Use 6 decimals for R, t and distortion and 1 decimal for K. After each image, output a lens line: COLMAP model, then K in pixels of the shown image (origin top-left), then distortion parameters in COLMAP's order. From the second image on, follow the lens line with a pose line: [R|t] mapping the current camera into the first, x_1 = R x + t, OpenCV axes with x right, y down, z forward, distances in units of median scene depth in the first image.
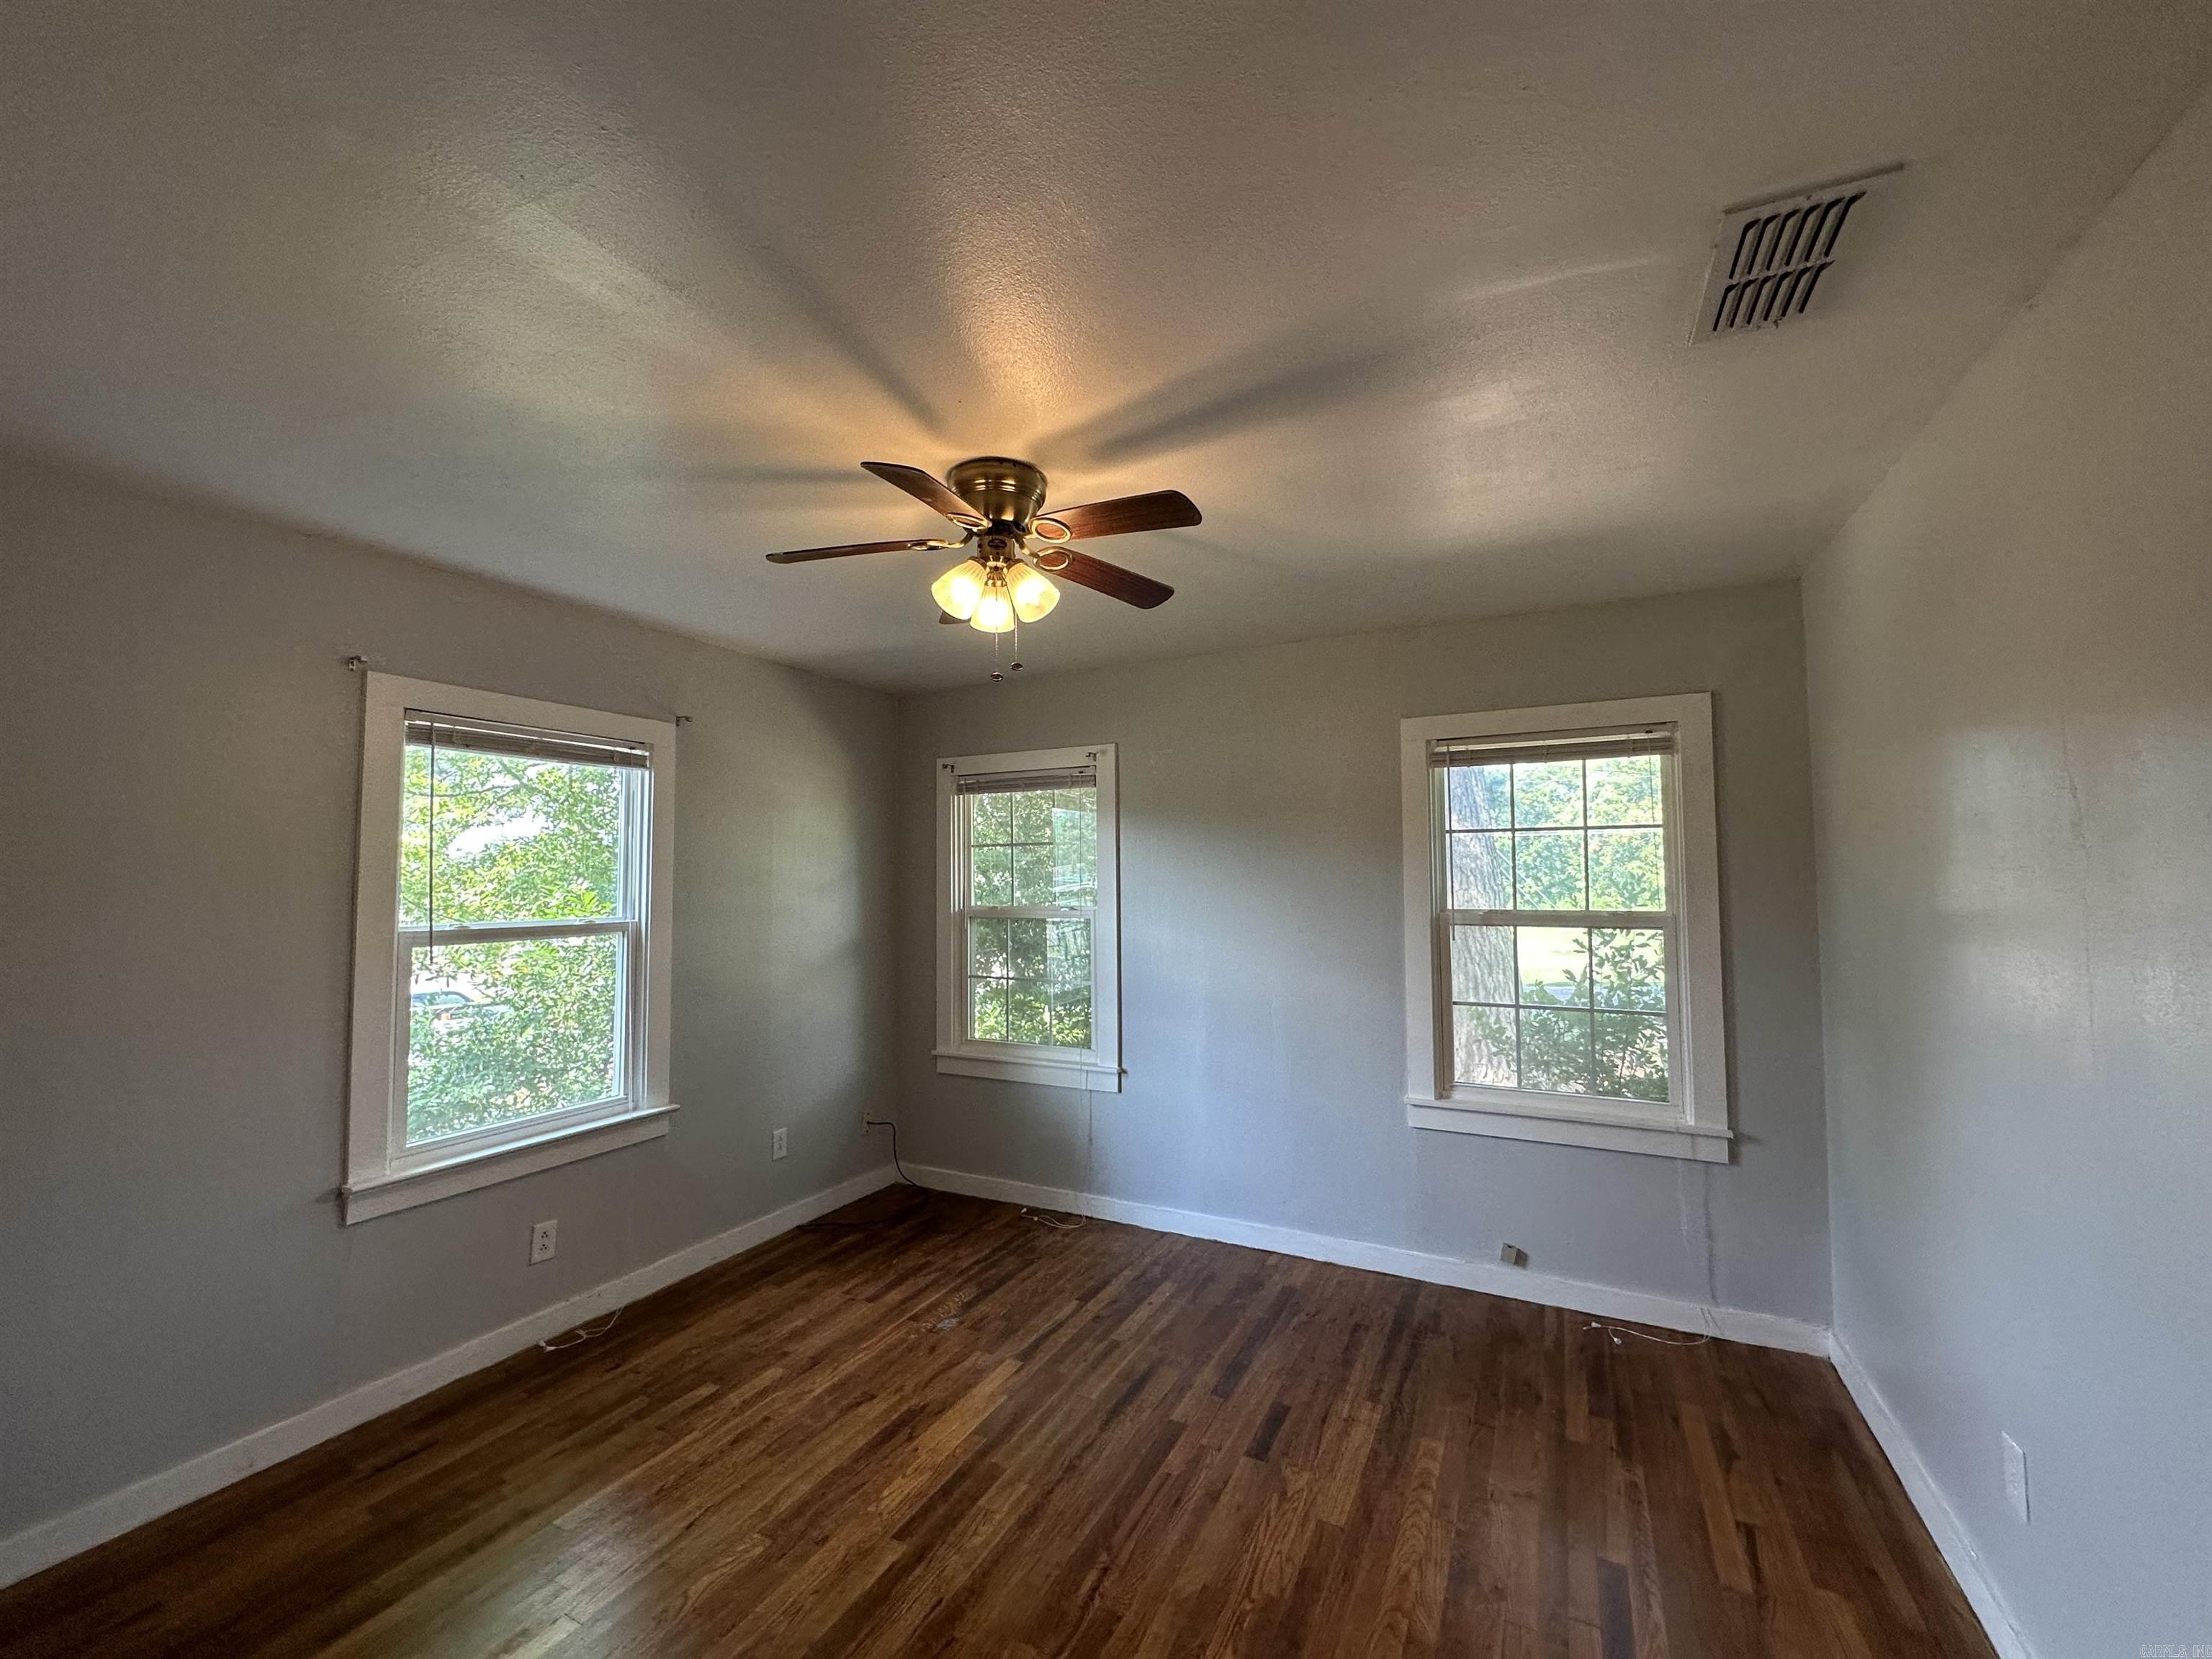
lens RADIAL K [[888.5, 0, 1105.0], [0, 888.5, 833.0], [0, 0, 1]] dist [-0.002126, 0.000063]
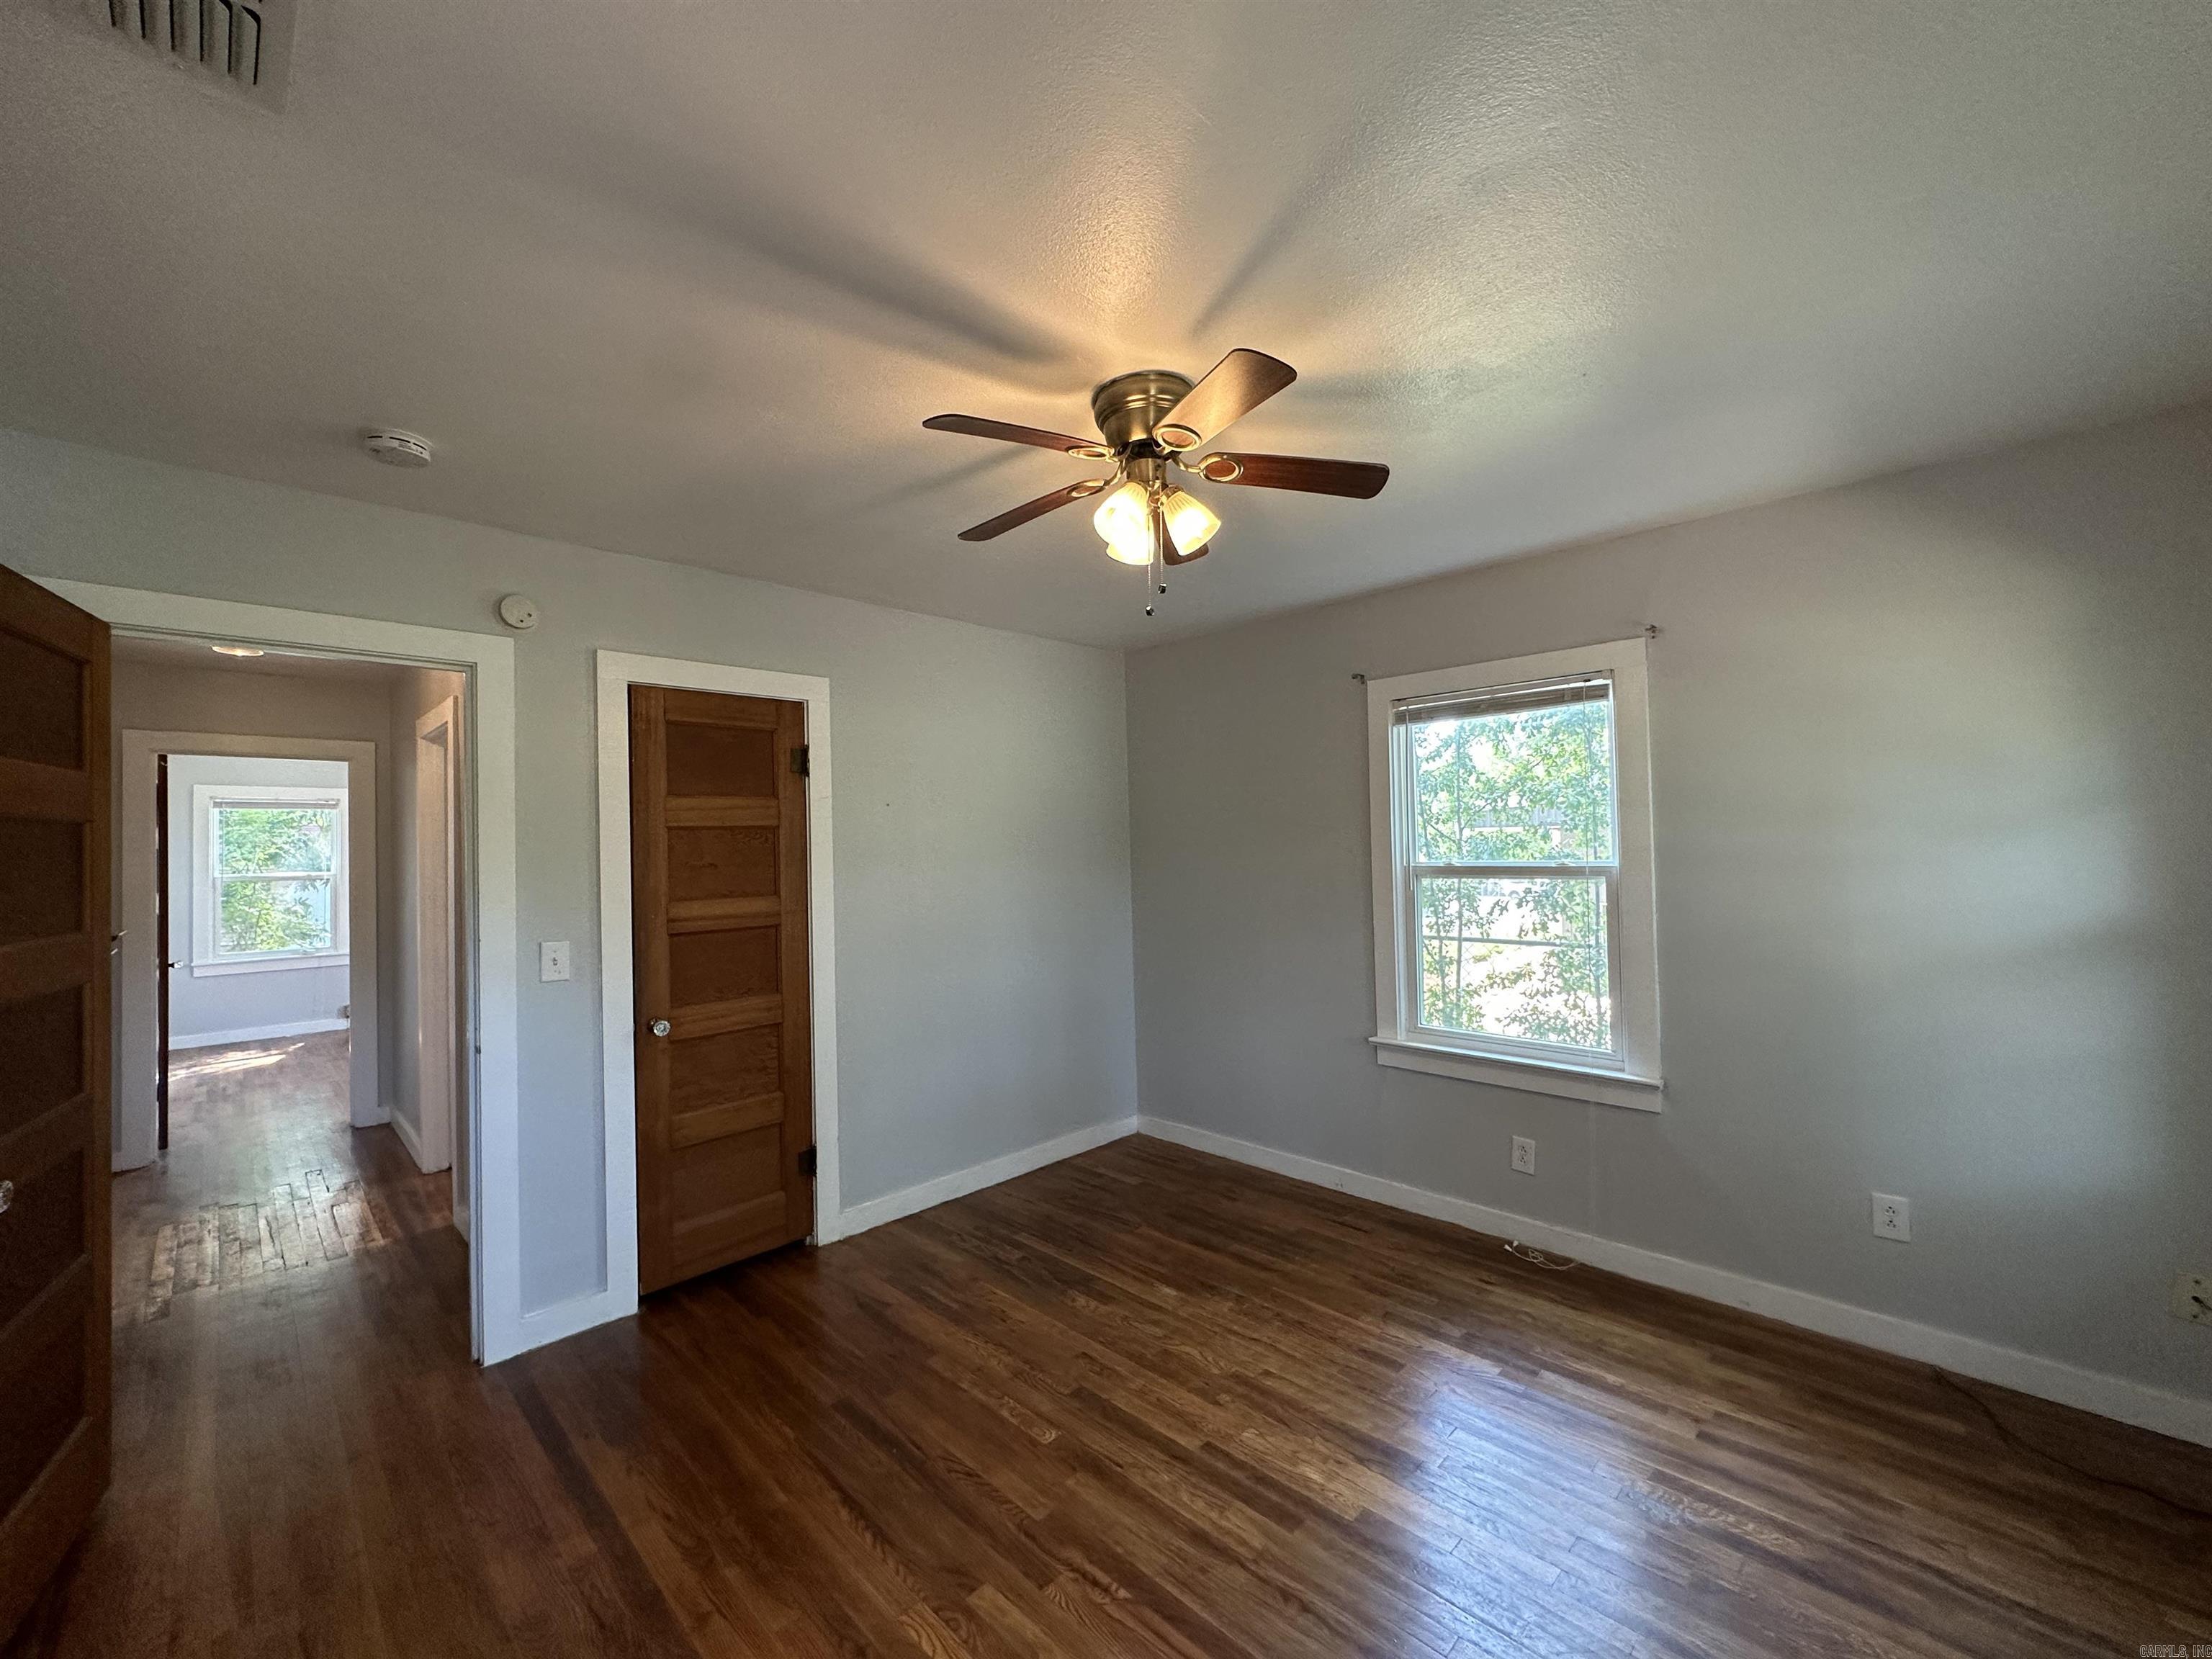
lens RADIAL K [[888.5, 0, 1100.2], [0, 888.5, 829.8], [0, 0, 1]] dist [-0.002126, 0.000063]
pose [[-0.314012, -0.005728, -0.949402, 0.554609], [0.071830, 0.996972, -0.029773, 0.056578], [0.946698, -0.077545, -0.312649, 0.860448]]
